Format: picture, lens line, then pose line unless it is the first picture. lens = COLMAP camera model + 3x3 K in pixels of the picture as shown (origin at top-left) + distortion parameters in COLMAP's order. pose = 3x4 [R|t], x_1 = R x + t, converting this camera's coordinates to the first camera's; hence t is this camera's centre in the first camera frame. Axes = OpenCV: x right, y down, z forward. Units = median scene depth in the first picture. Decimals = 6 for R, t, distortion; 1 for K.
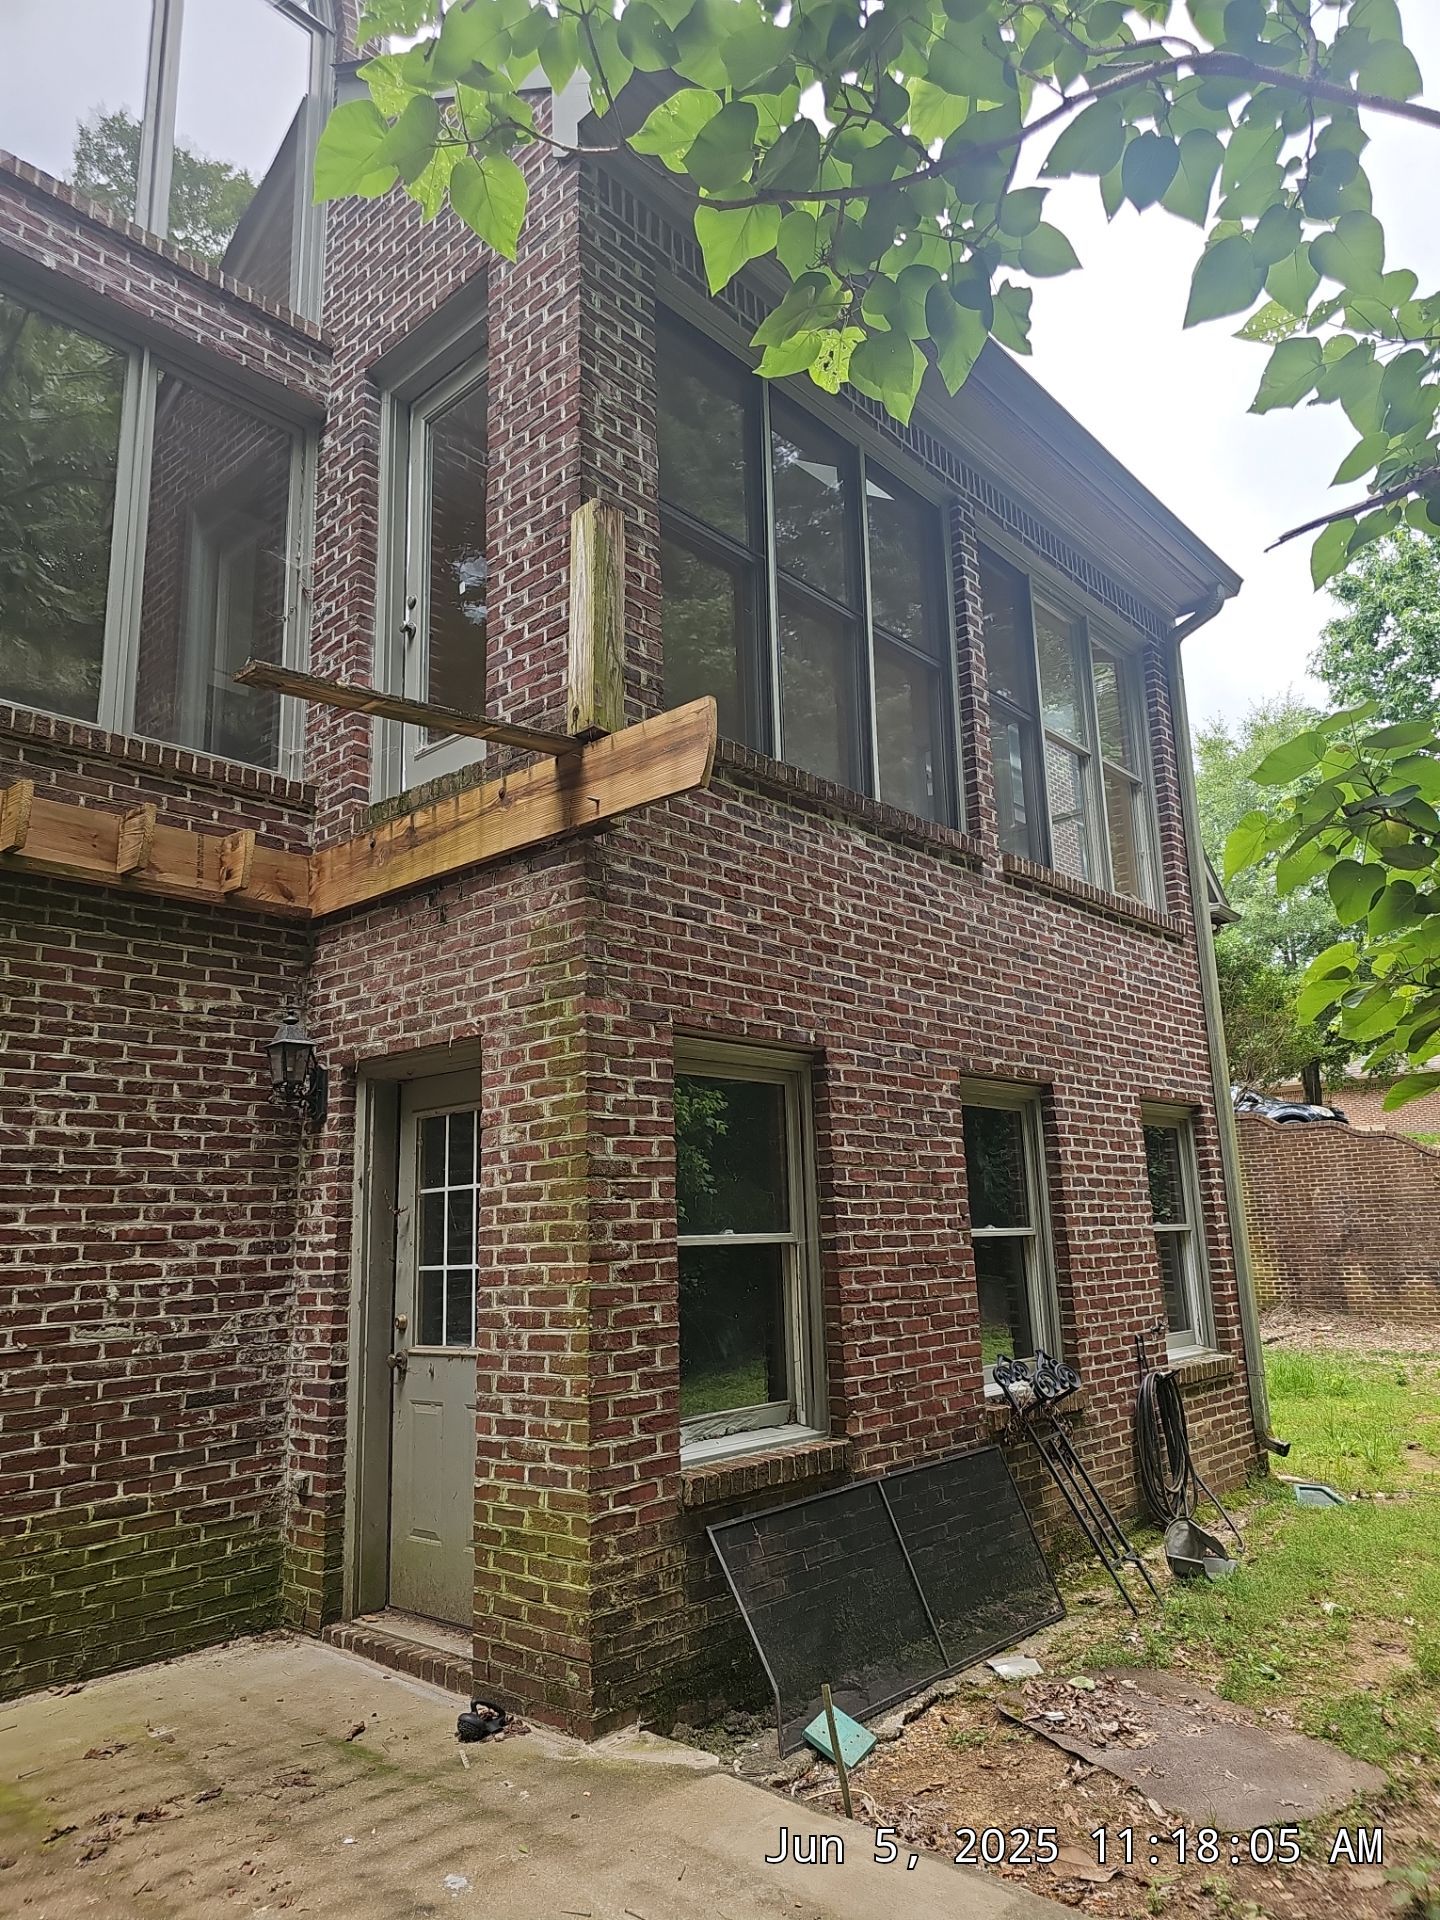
lens RADIAL K [[1271.0, 0, 726.1], [0, 1271.0, 955.1], [0, 0, 1]] dist [0.061222, -0.051921]
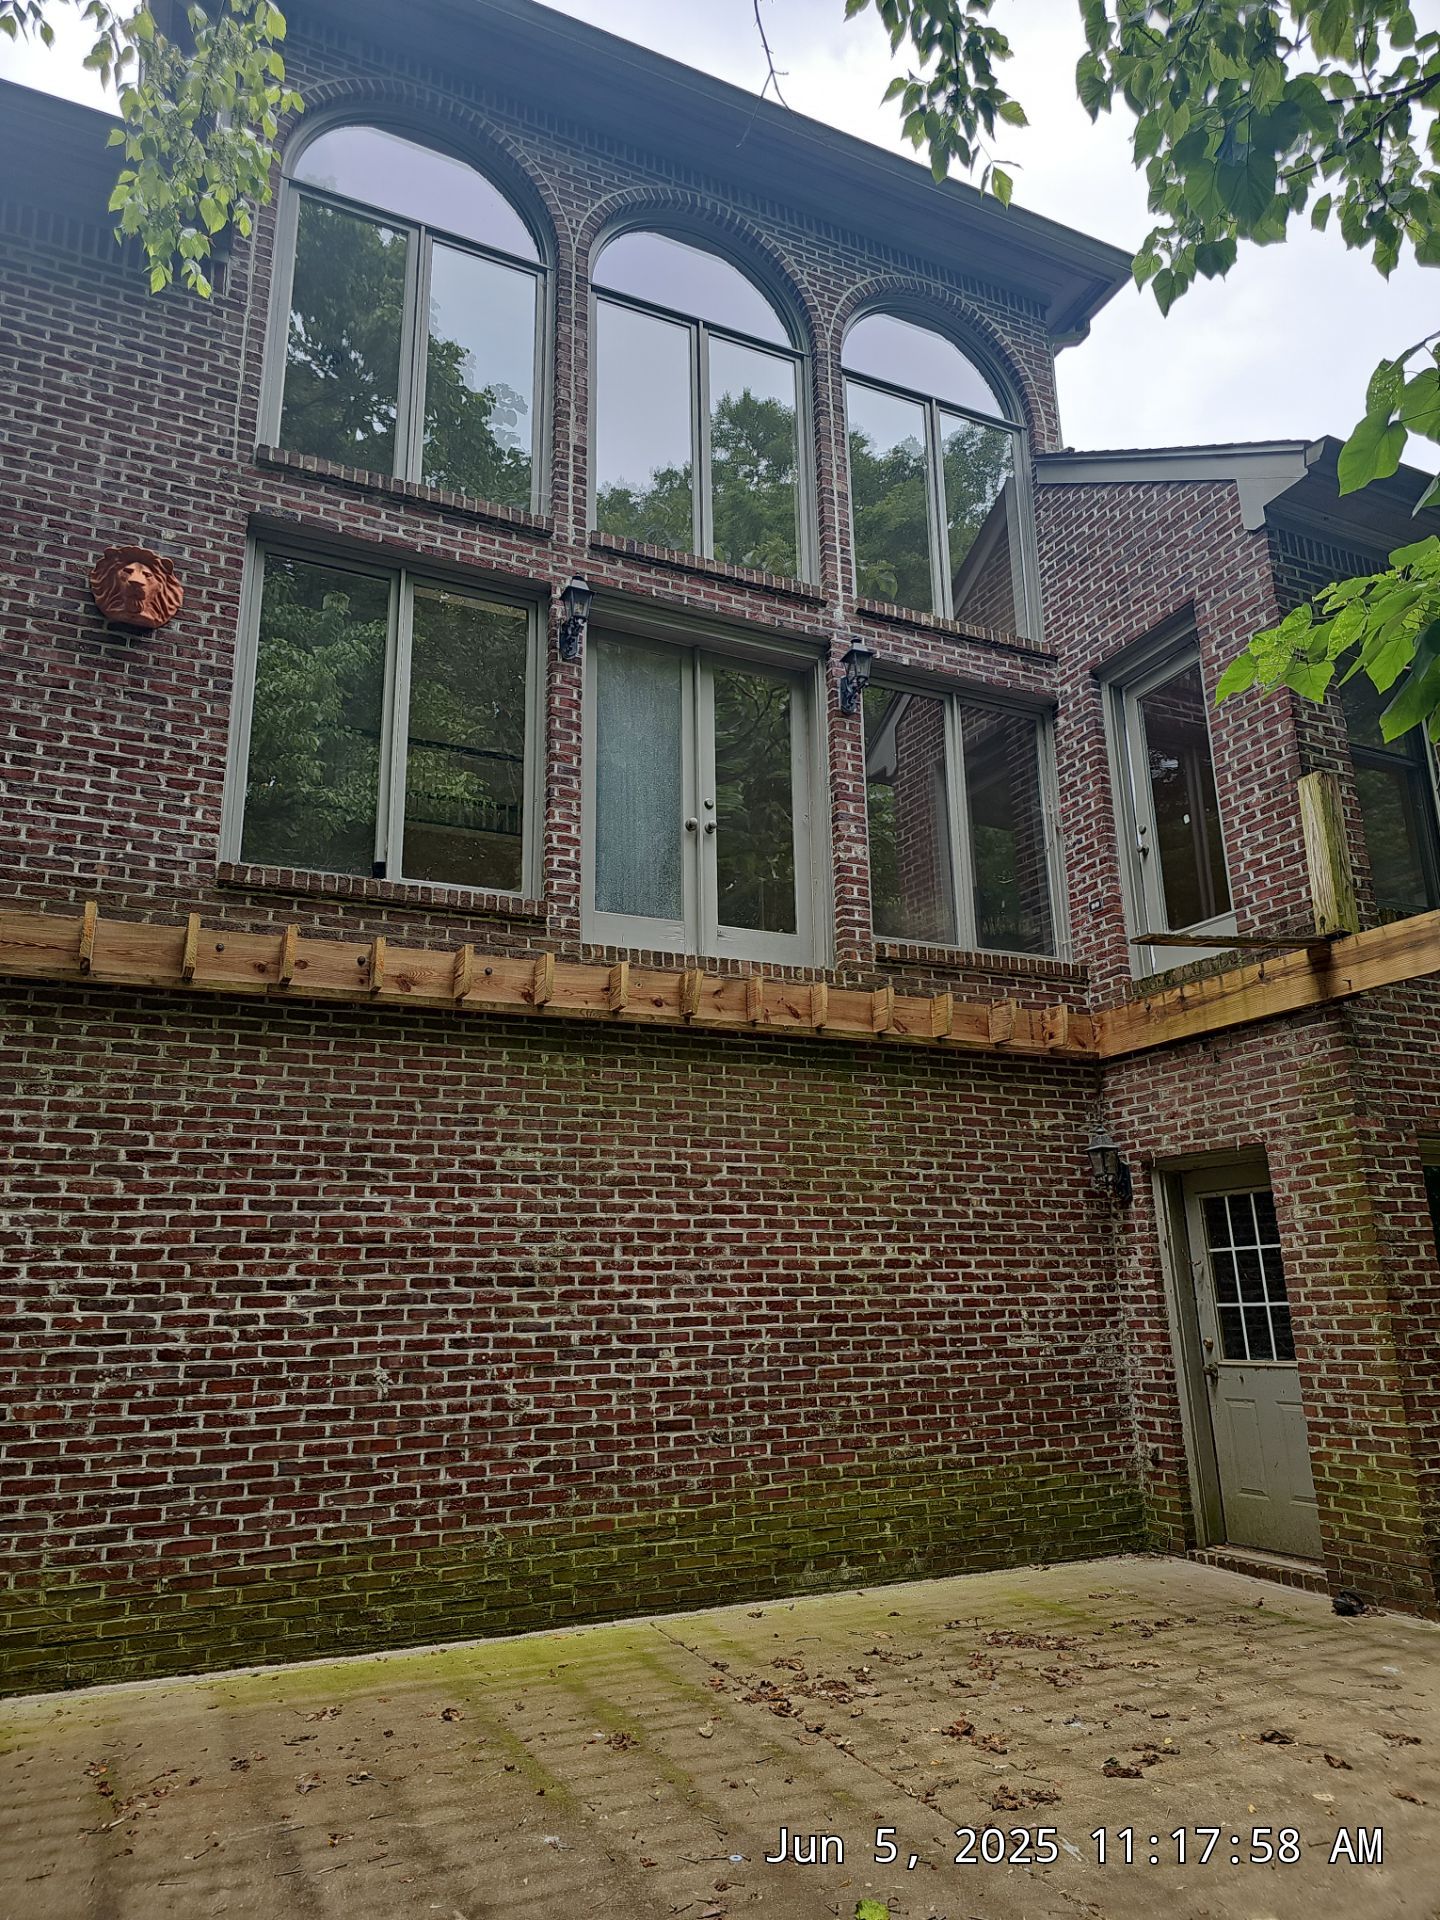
lens RADIAL K [[1271.0, 0, 723.3], [0, 1271.0, 947.0], [0, 0, 1]] dist [0.061222, -0.051921]
pose [[0.926057, -0.091513, -0.366119, -0.198255], [0.073279, 0.995293, -0.063427, -0.106042], [0.370200, 0.031909, 0.928404, -0.570560]]
